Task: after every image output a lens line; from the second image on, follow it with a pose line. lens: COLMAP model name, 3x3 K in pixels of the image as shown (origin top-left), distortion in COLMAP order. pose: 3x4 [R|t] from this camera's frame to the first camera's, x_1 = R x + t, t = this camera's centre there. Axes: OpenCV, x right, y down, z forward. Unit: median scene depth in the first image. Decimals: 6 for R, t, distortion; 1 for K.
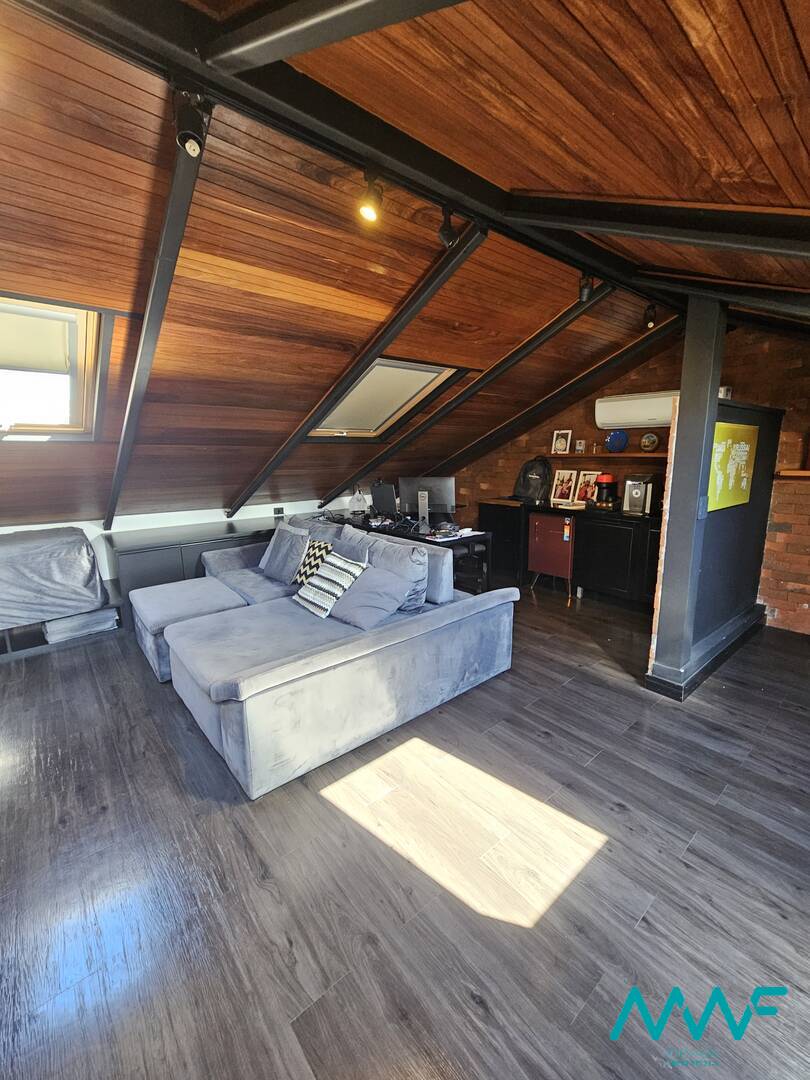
lens RADIAL K [[446.8, 0, 403.9], [0, 446.8, 536.9], [0, 0, 1]] dist [0.002957, -0.001523]
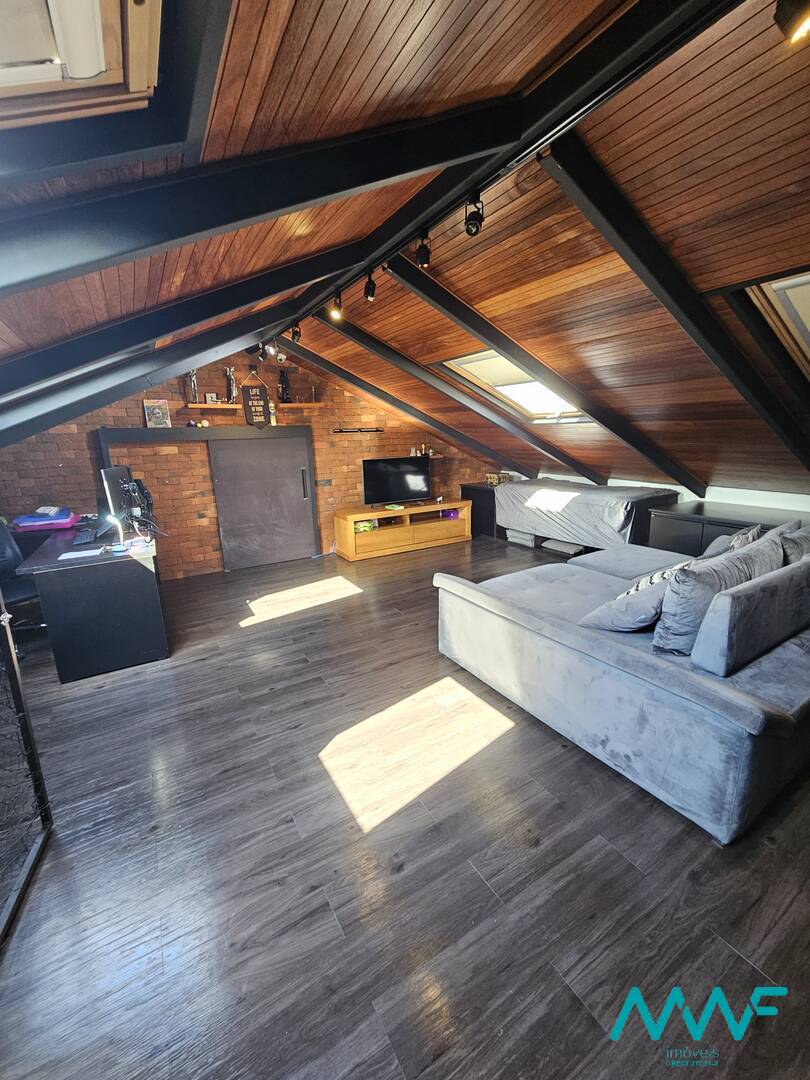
lens RADIAL K [[446.8, 0, 405.2], [0, 446.8, 540.3], [0, 0, 1]] dist [0.002957, -0.001523]
pose [[-0.156557, 0.241634, -0.957655, 1.360615], [-0.161956, 0.950206, 0.266231, -0.241374], [0.974300, 0.196778, -0.109627, 1.179315]]
